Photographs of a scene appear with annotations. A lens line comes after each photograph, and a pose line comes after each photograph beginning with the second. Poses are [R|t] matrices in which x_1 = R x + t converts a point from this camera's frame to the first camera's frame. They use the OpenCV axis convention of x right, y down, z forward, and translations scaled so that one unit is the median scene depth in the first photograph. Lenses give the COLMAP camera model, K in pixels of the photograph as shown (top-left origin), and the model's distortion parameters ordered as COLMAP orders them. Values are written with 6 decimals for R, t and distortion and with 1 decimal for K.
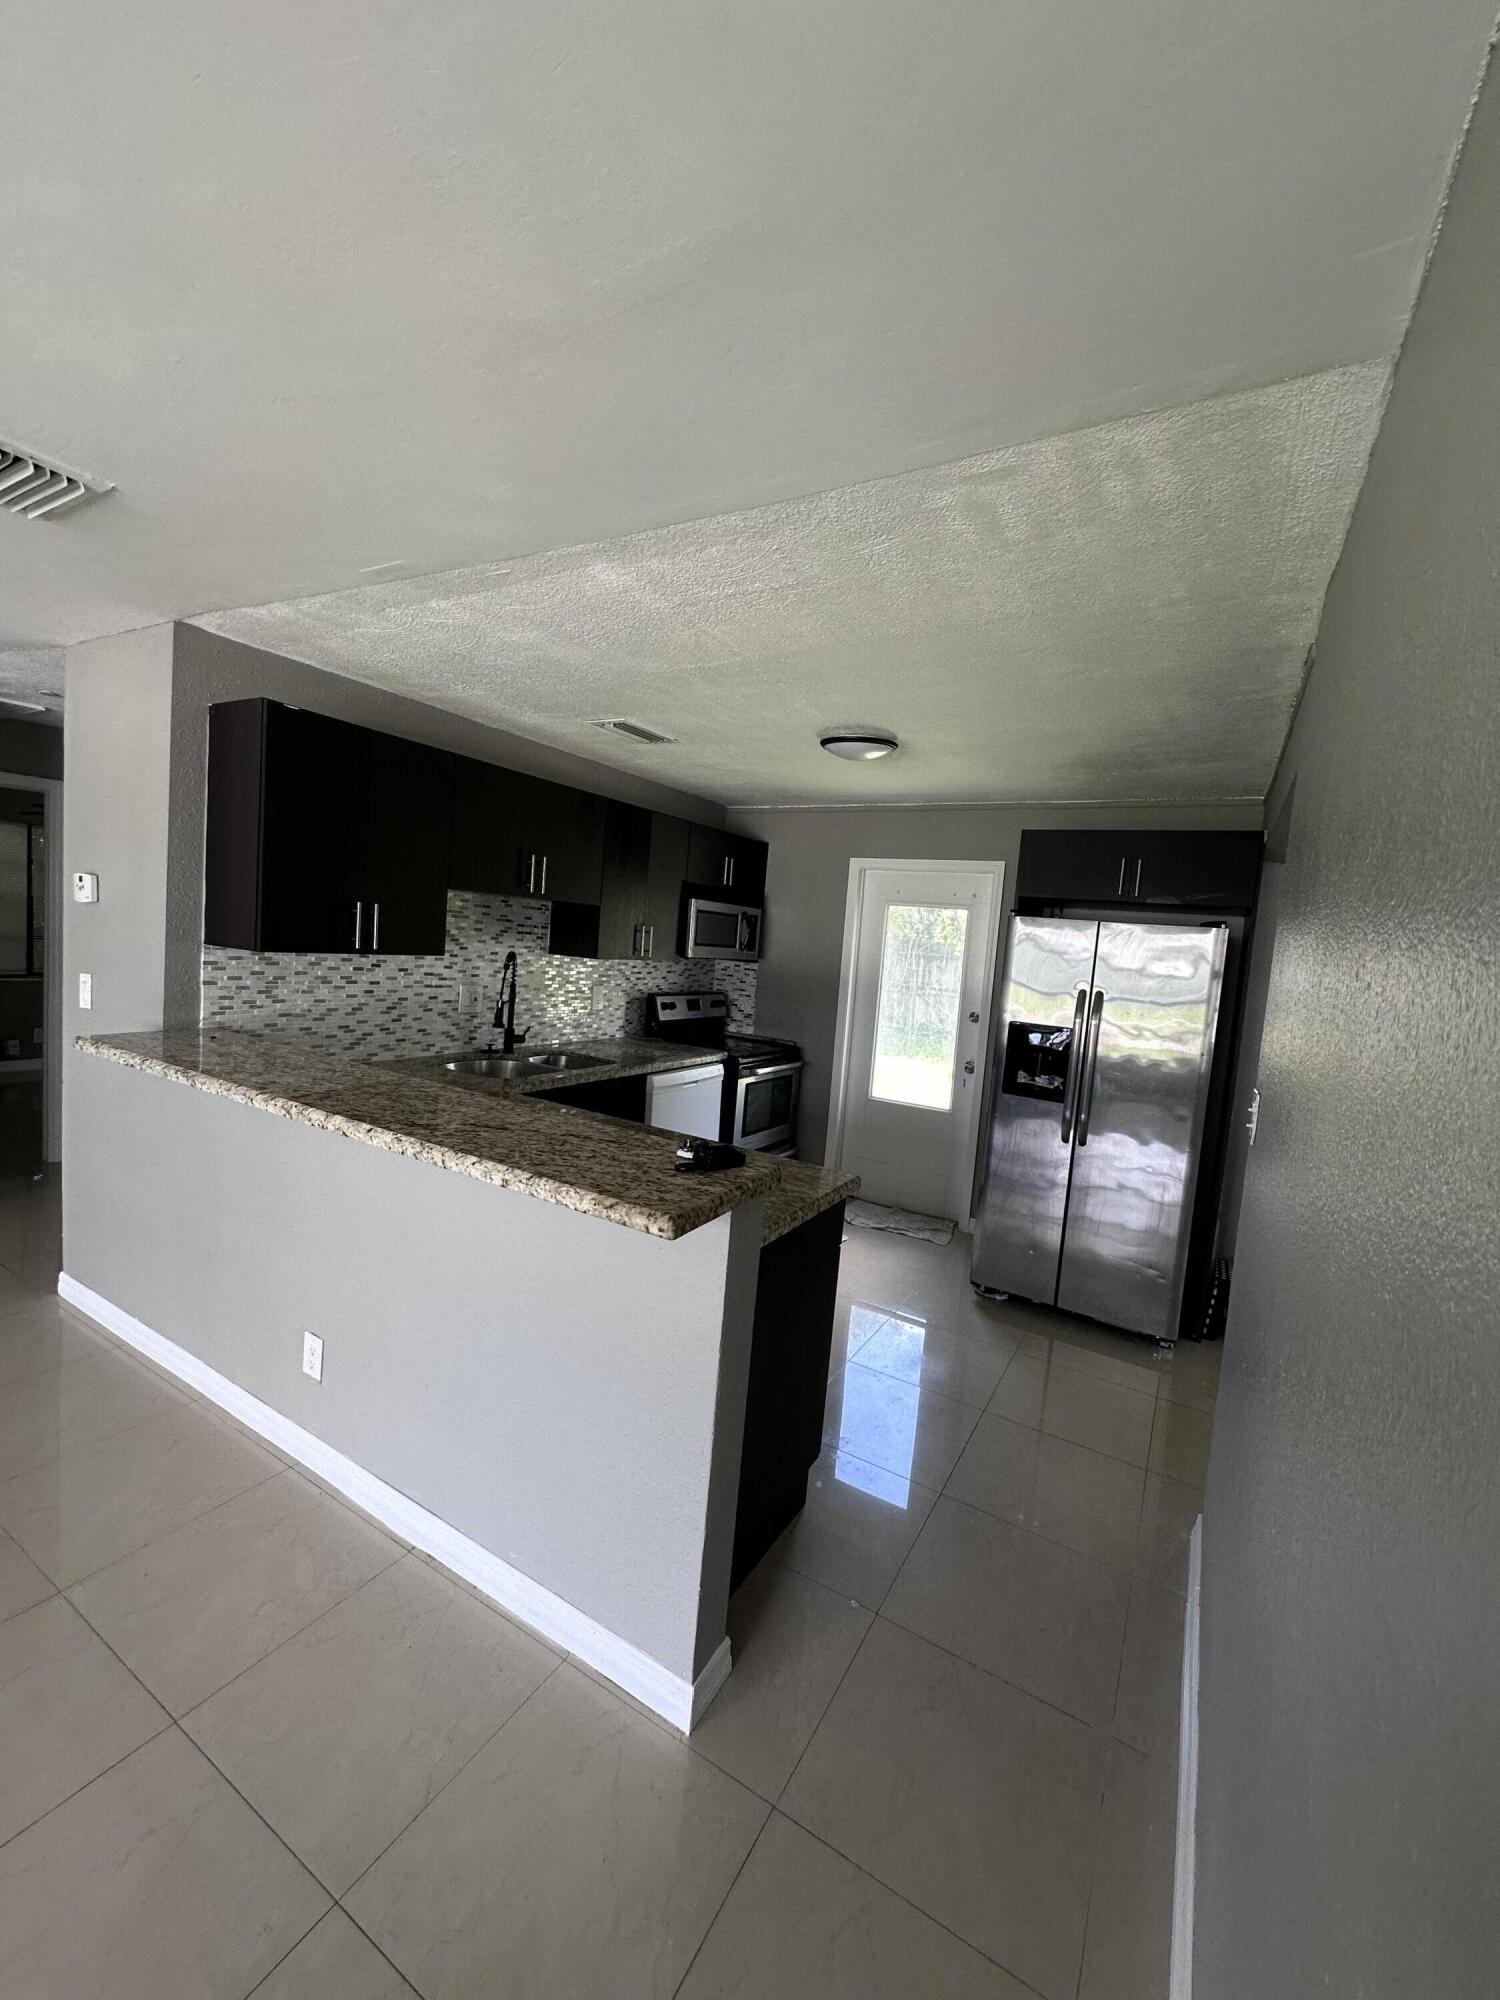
lens RADIAL K [[798.0, 0, 750.0], [0, 798.0, 1000.0], [0, 0, 1]] dist [0.000867, 0.000164]
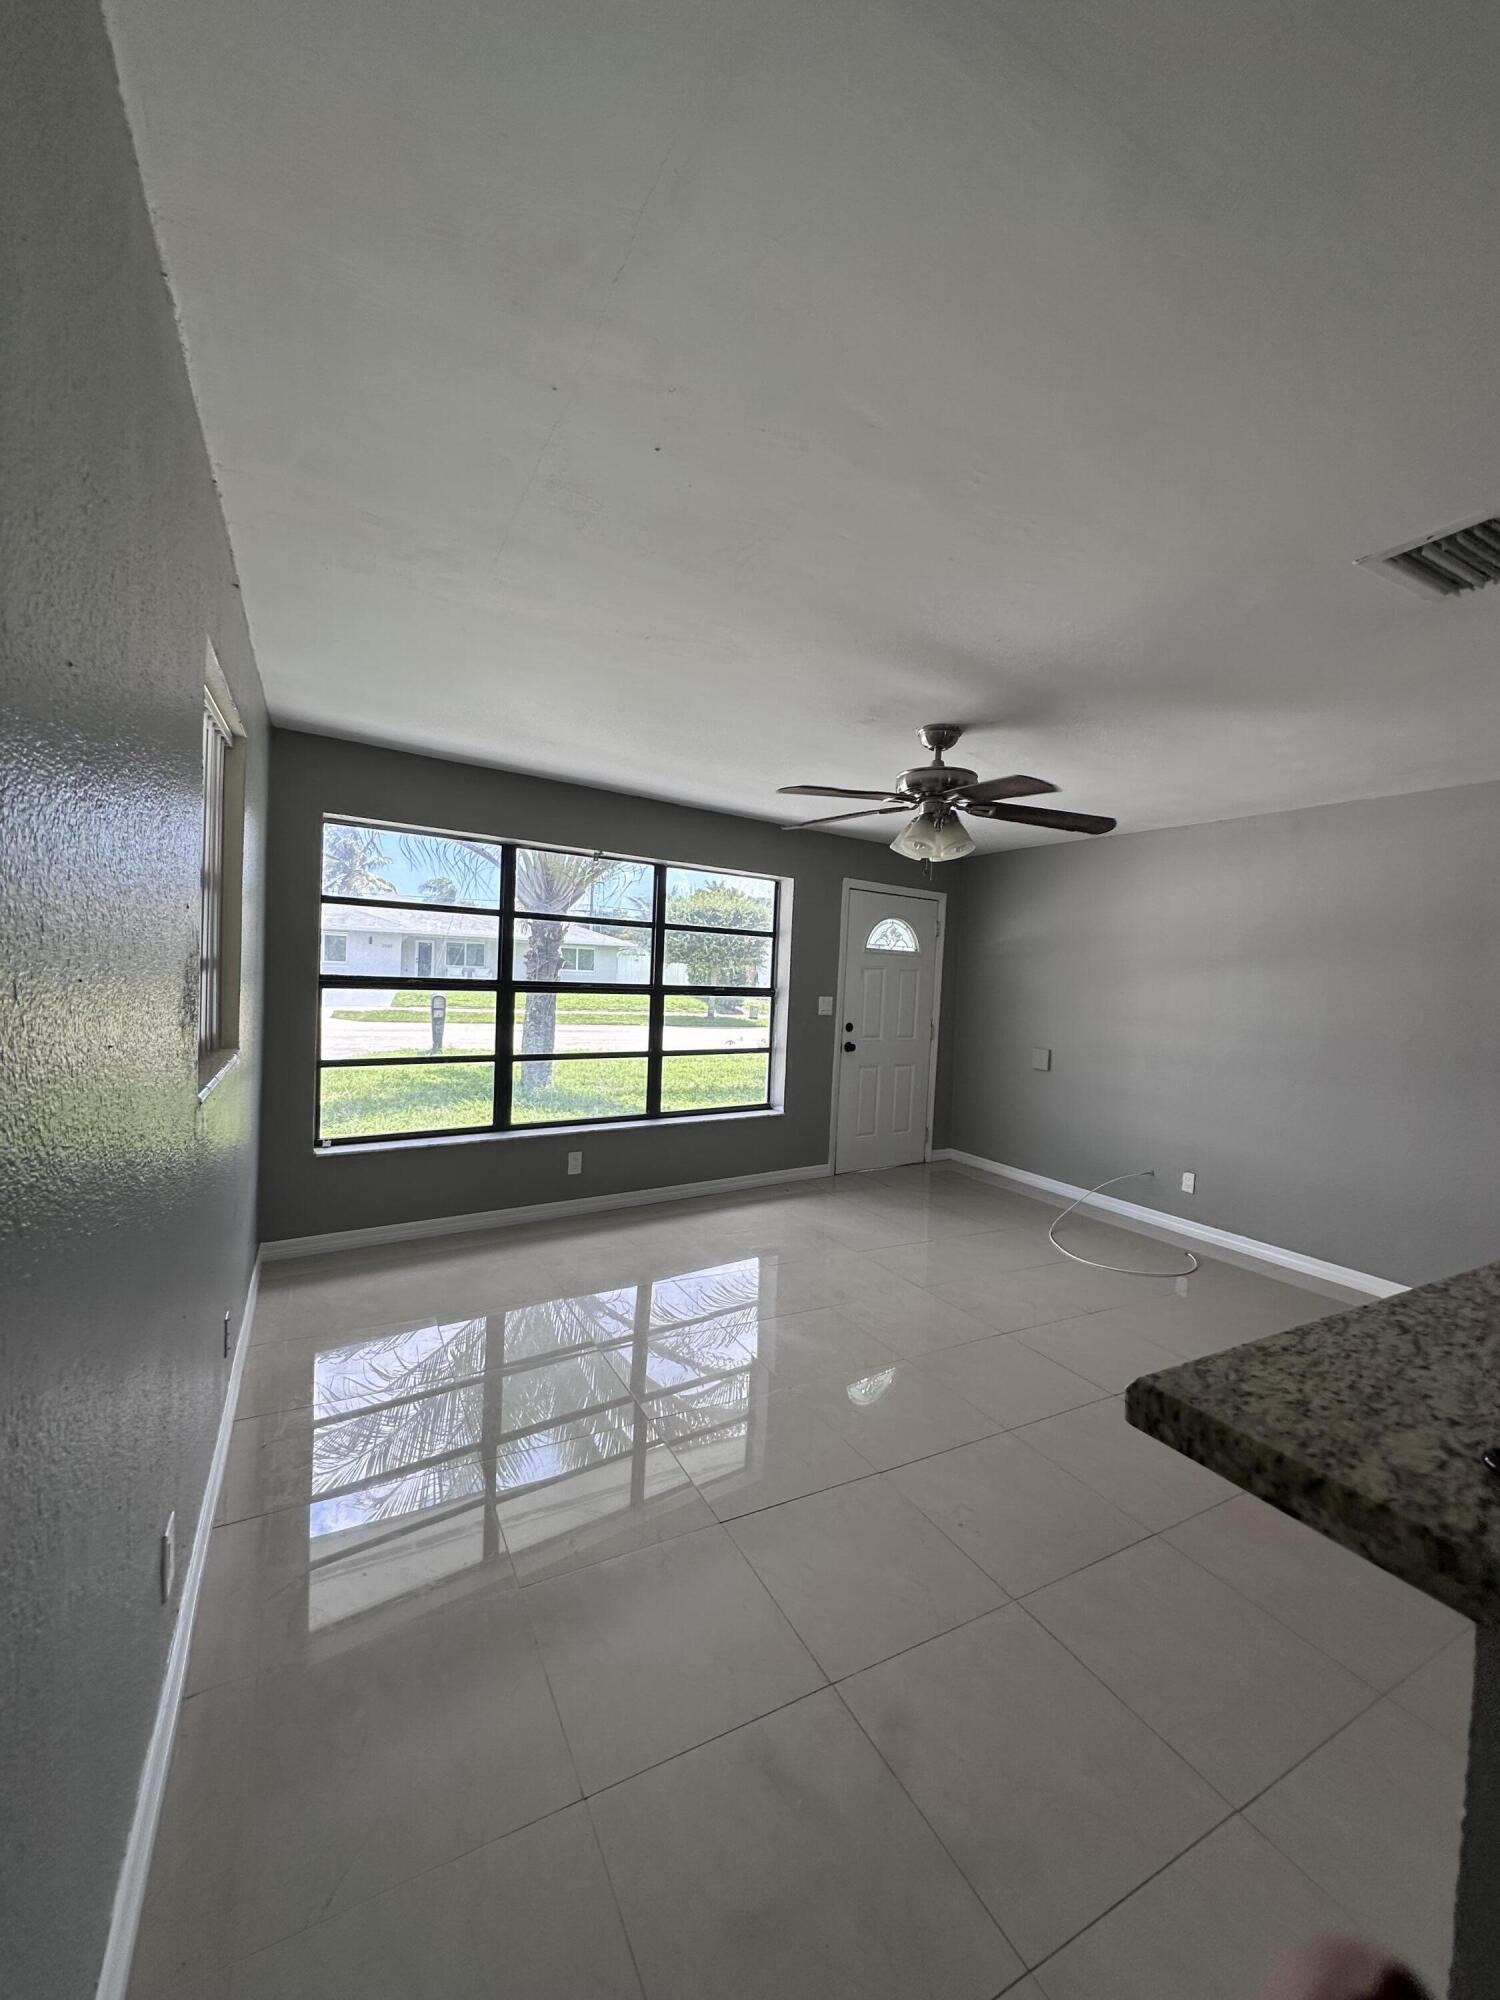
lens RADIAL K [[798.0, 0, 750.0], [0, 798.0, 1000.0], [0, 0, 1]] dist [0.000867, 0.000164]
pose [[-0.517942, -0.067411, -0.852756, 0.438628], [-0.151631, 0.988338, 0.013967, 0.050459], [0.841870, 0.136539, -0.522123, 0.905845]]
